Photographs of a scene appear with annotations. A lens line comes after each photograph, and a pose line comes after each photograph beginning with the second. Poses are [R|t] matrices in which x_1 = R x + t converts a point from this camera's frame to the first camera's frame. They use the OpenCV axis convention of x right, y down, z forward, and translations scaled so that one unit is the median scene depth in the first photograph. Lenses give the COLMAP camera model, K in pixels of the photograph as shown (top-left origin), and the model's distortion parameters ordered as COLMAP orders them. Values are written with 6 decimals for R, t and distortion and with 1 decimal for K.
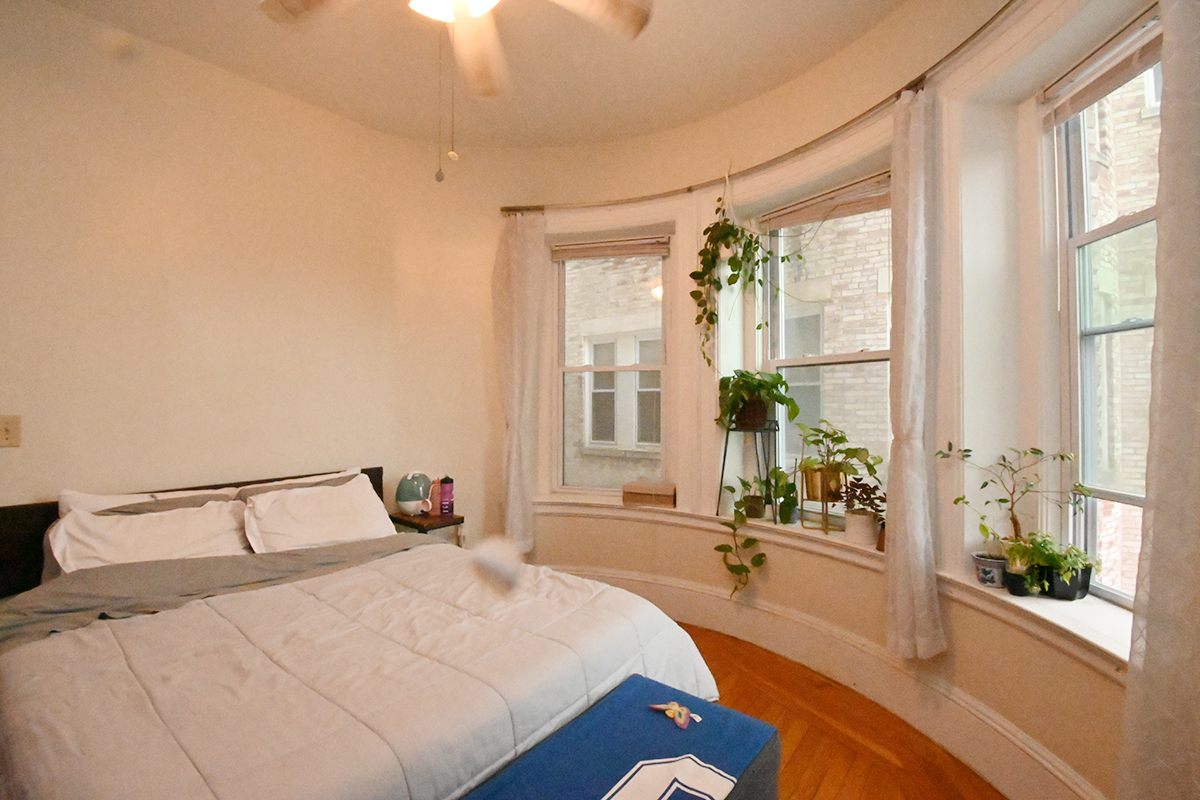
lens RADIAL K [[533.3, 0, 599.5], [0, 533.3, 398.6], [0, 0, 1]] dist [-0.001335, 0.000072]
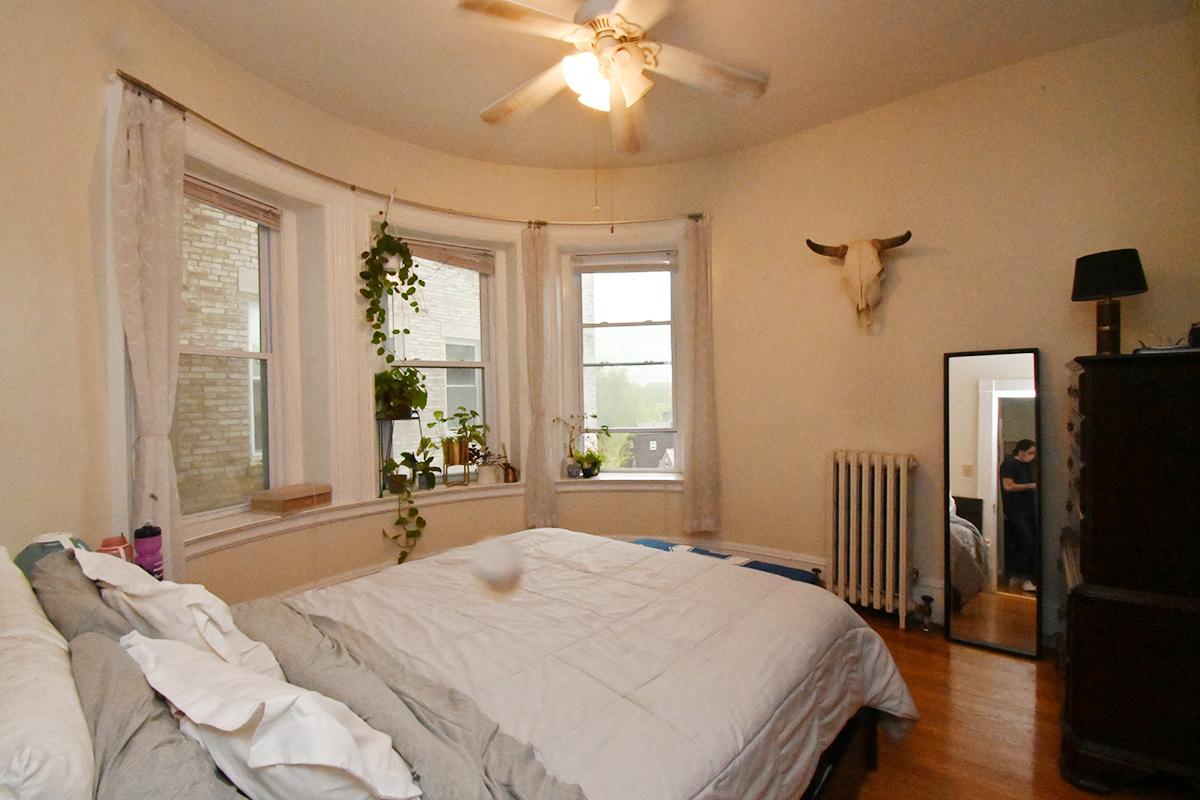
lens RADIAL K [[533.3, 0, 599.6], [0, 533.3, 400.7], [0, 0, 1]] dist [-0.001335, 0.000072]
pose [[0.027407, -0.011962, 0.999553, -0.475167], [0.005419, 0.999915, 0.011818, 0.003988], [-0.999610, 0.005092, 0.027470, 0.280053]]
